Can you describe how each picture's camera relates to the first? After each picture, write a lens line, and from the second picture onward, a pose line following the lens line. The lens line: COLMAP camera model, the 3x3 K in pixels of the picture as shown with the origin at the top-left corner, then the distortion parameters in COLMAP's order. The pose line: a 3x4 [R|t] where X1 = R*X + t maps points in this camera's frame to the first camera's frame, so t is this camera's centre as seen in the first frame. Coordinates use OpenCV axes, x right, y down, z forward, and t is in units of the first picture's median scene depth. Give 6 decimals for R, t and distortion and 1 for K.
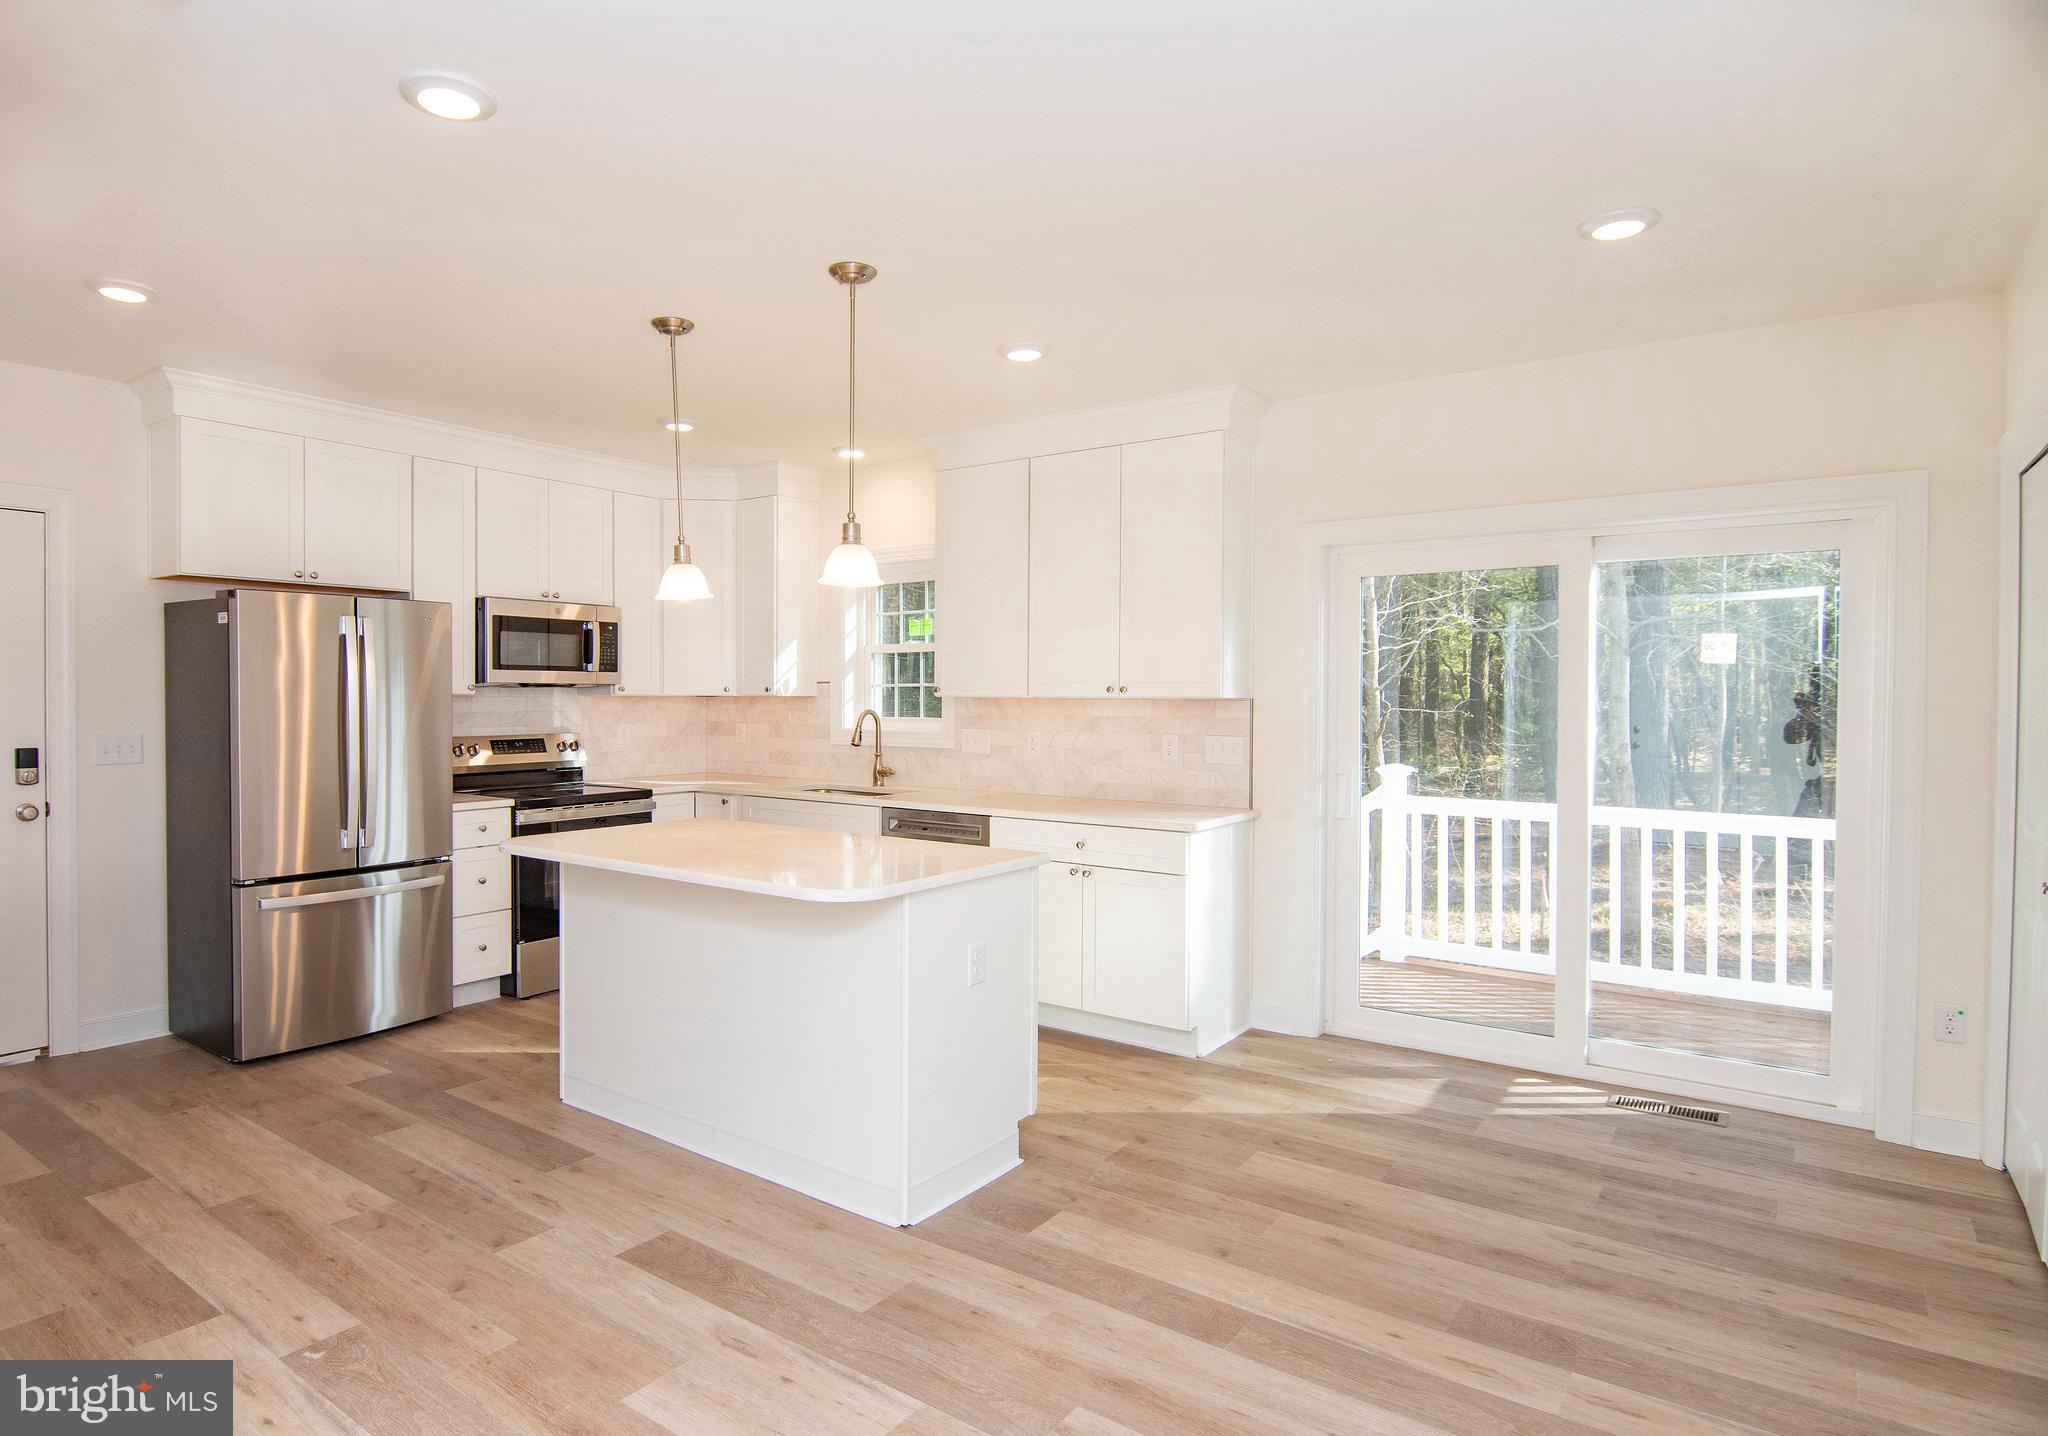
lens RADIAL K [[1143.8, 0, 943.0], [0, 1143.8, 713.8], [0, 0, 1]] dist [-0.003584, -0.001797]
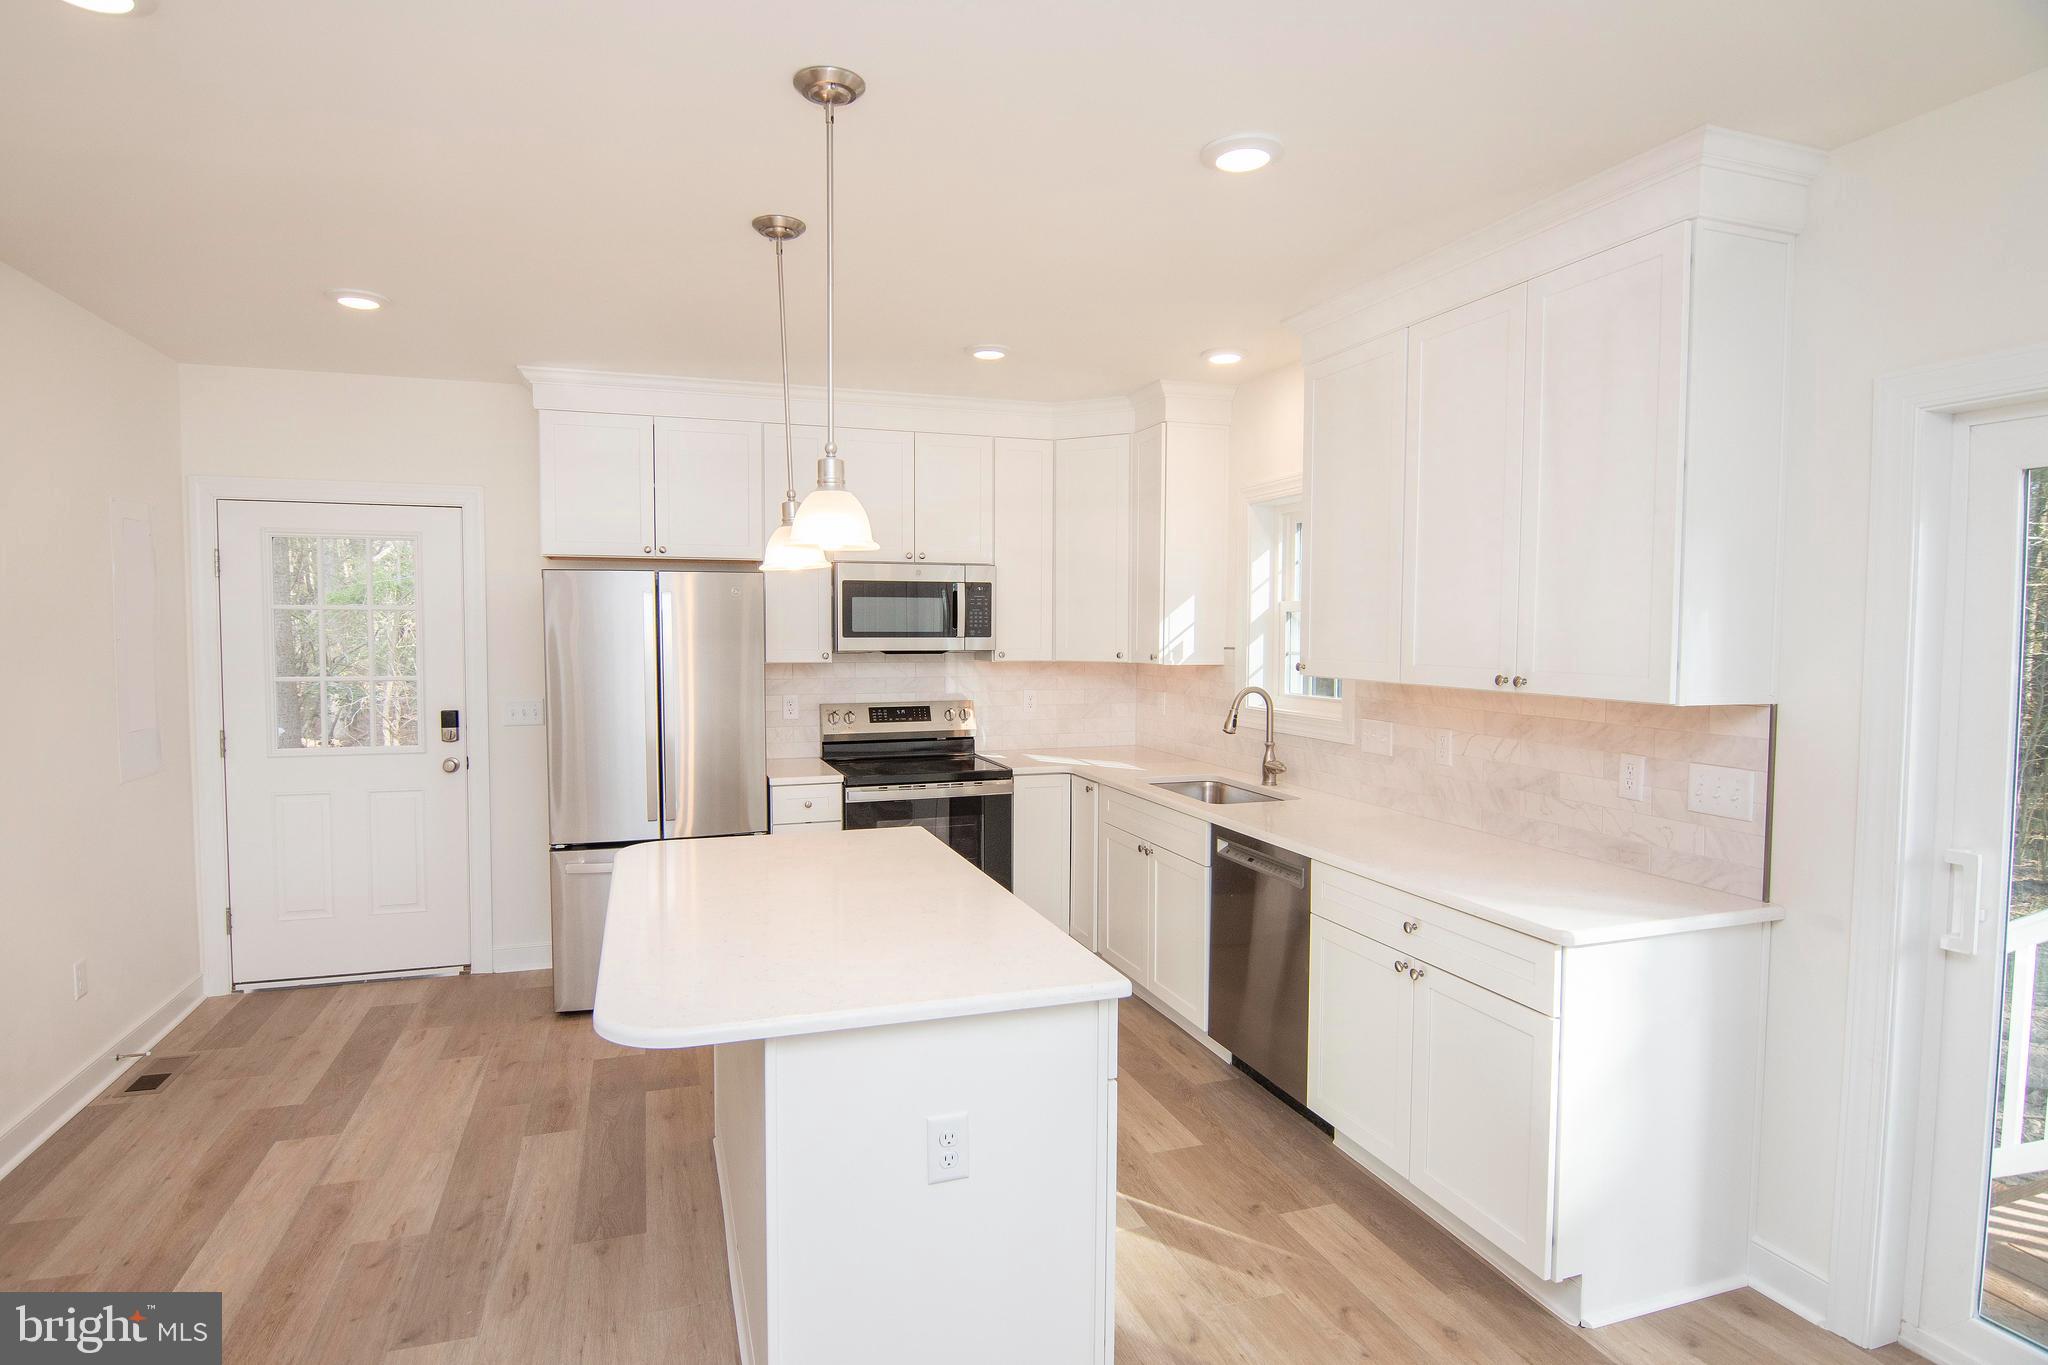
lens RADIAL K [[1086.0, 0, 992.5], [0, 1086.0, 686.8], [0, 0, 1]] dist [0.010968, -0.020183]
pose [[0.821410, 0.030245, -0.569535, 0.244312], [-0.008013, 0.999106, 0.041500, -0.038207], [0.570281, -0.029524, 0.820919, 0.339082]]
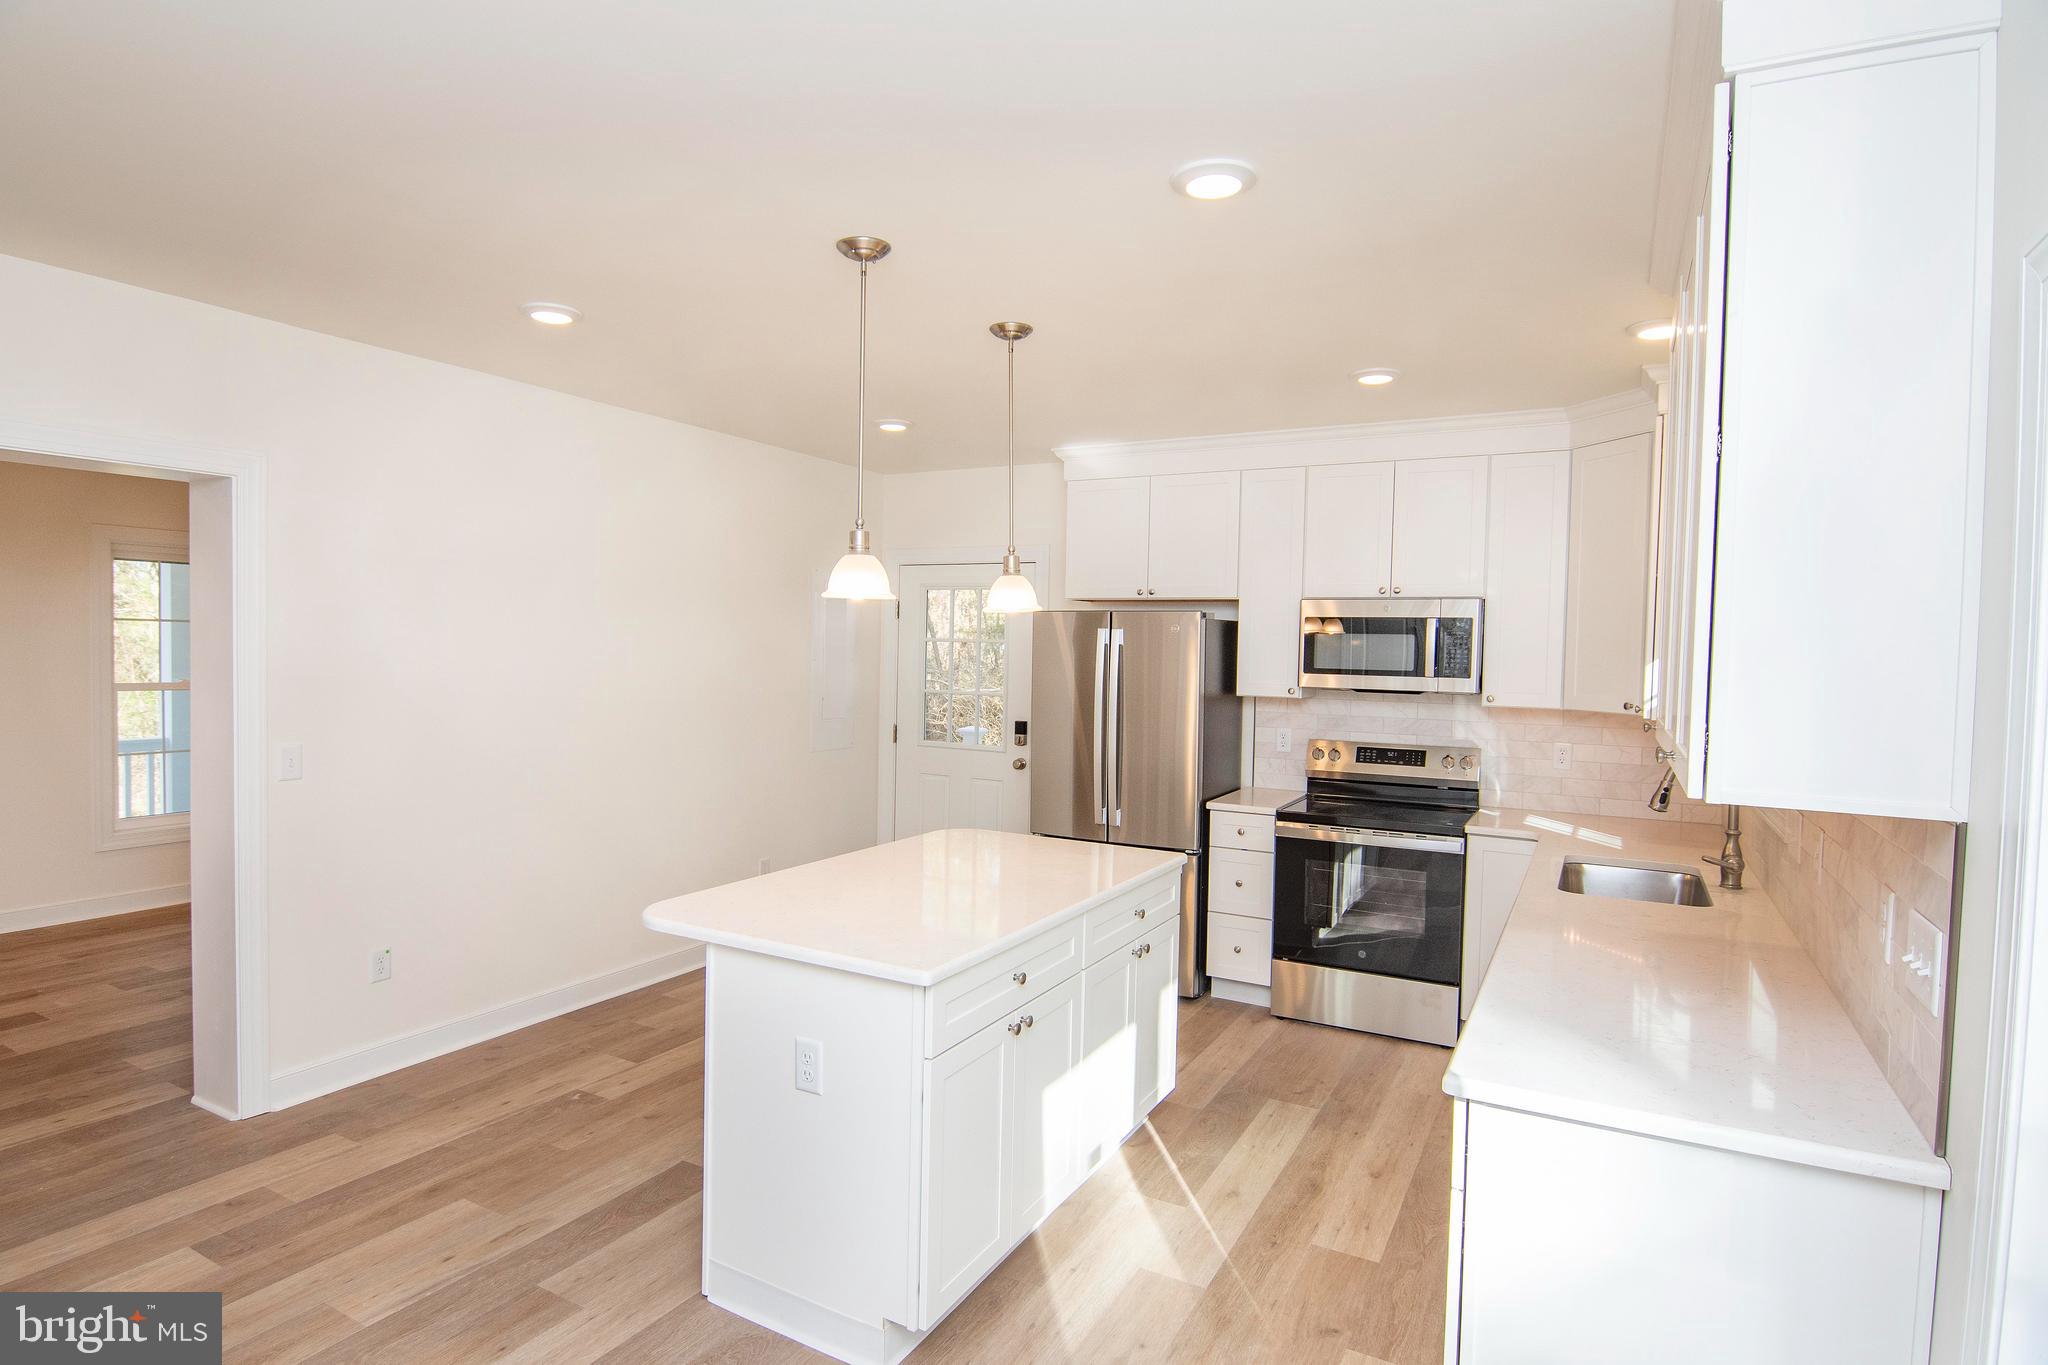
lens RADIAL K [[1080.9, 0, 989.8], [0, 1080.9, 680.9], [0, 0, 1]] dist [-0.003531, -0.000234]
pose [[0.132186, 0.030152, -0.990766, 0.506992], [-0.036304, 0.999014, 0.025560, -0.048772], [0.990560, 0.032590, 0.133151, 0.650765]]
